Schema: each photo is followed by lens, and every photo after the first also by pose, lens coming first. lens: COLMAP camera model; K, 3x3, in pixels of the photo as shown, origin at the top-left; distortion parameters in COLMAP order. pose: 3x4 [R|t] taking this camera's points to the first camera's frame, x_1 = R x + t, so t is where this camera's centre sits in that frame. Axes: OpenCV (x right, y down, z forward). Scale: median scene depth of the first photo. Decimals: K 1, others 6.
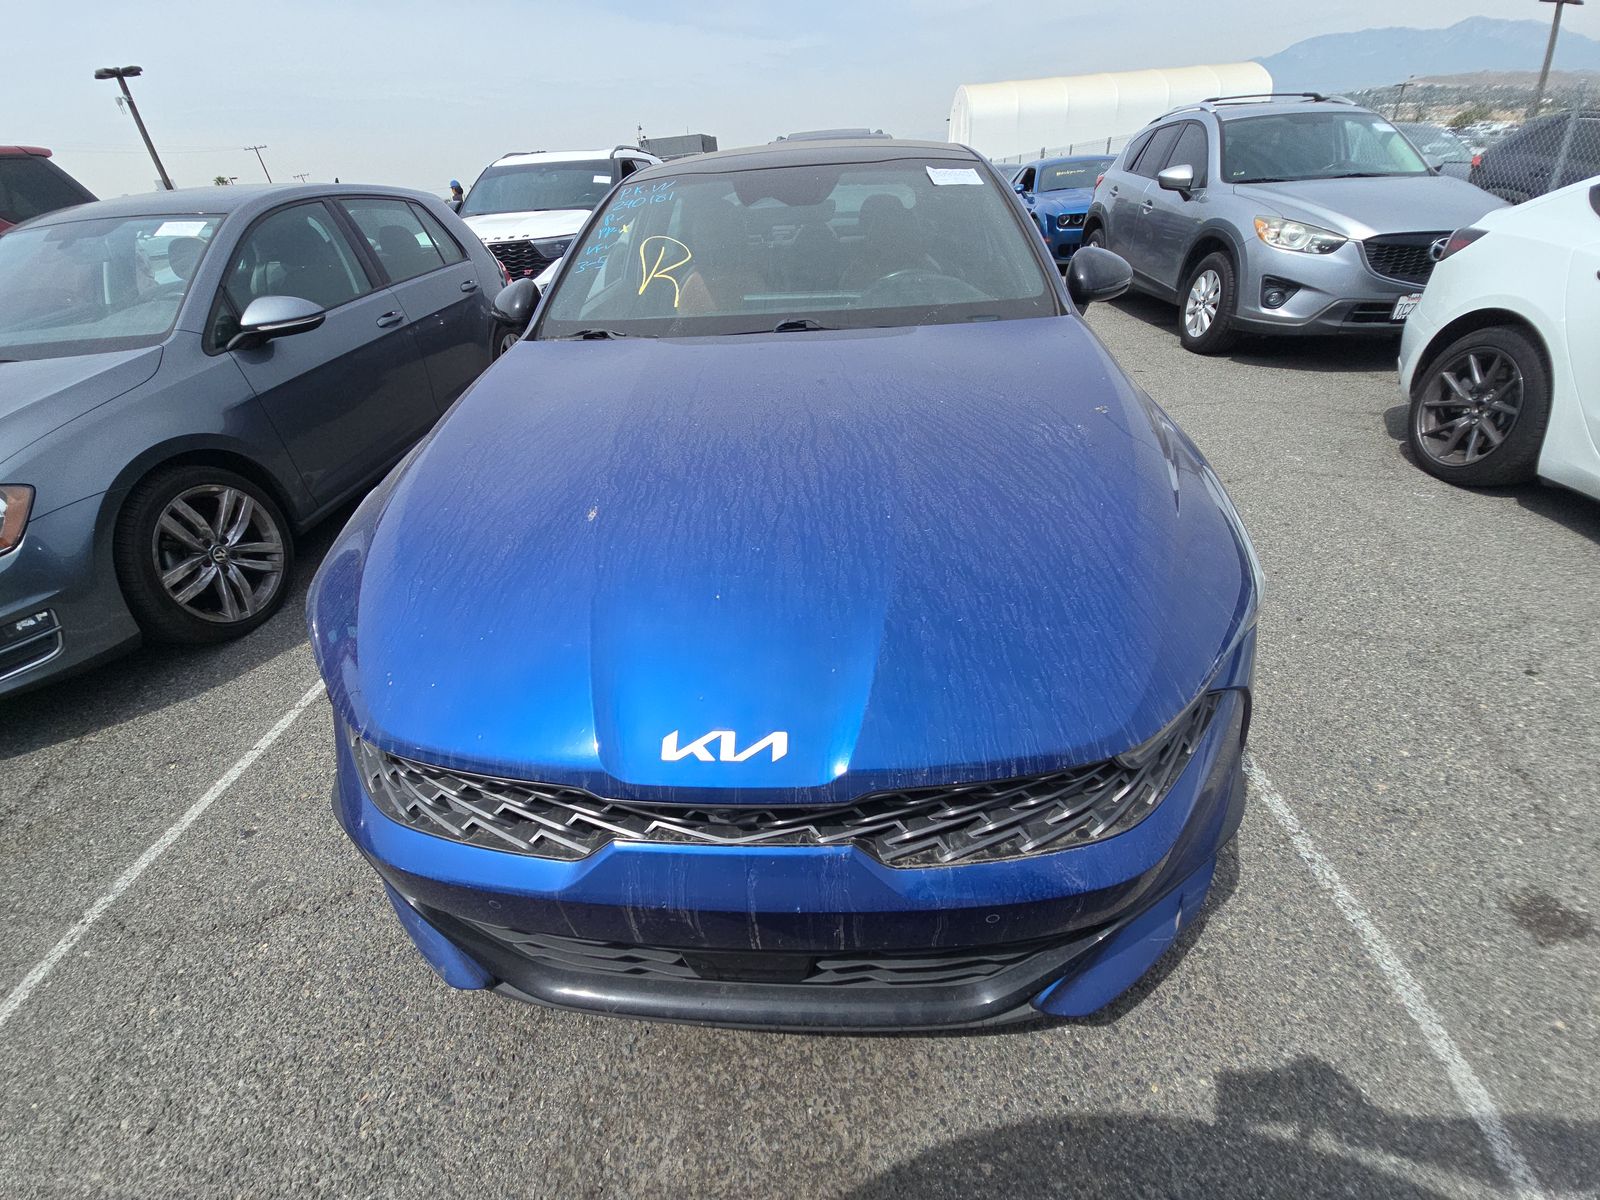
lens RADIAL K [[654.7, 0, 800.0], [0, 654.7, 600.0], [0, 0, 1]] dist [0.019148, -0.018377]
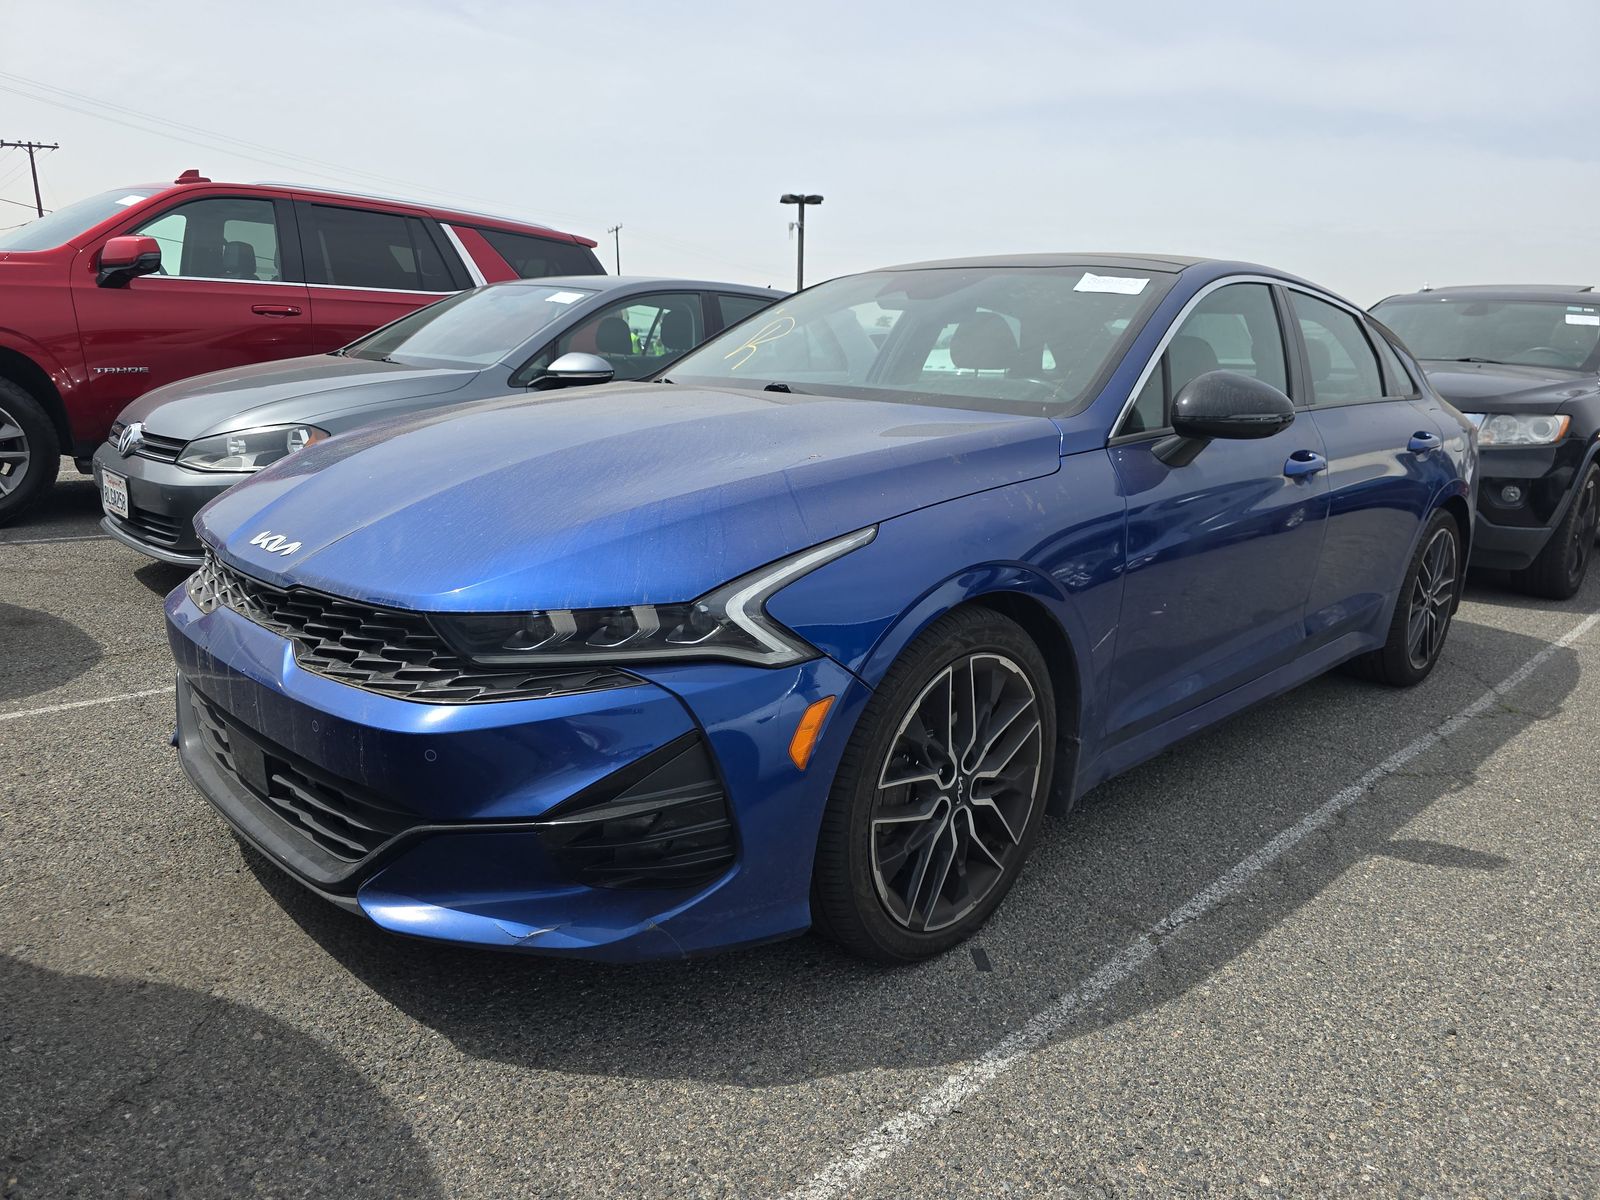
lens RADIAL K [[1086.1, 0, 800.0], [0, 1086.1, 600.0], [0, 0, 1]] dist [0.036663, -0.036466]
pose [[0.749957, 0.232077, -0.619439, 1.156698], [-0.427928, 0.884302, -0.186784, 0.152506], [0.504423, 0.405155, 0.762500, -0.081766]]
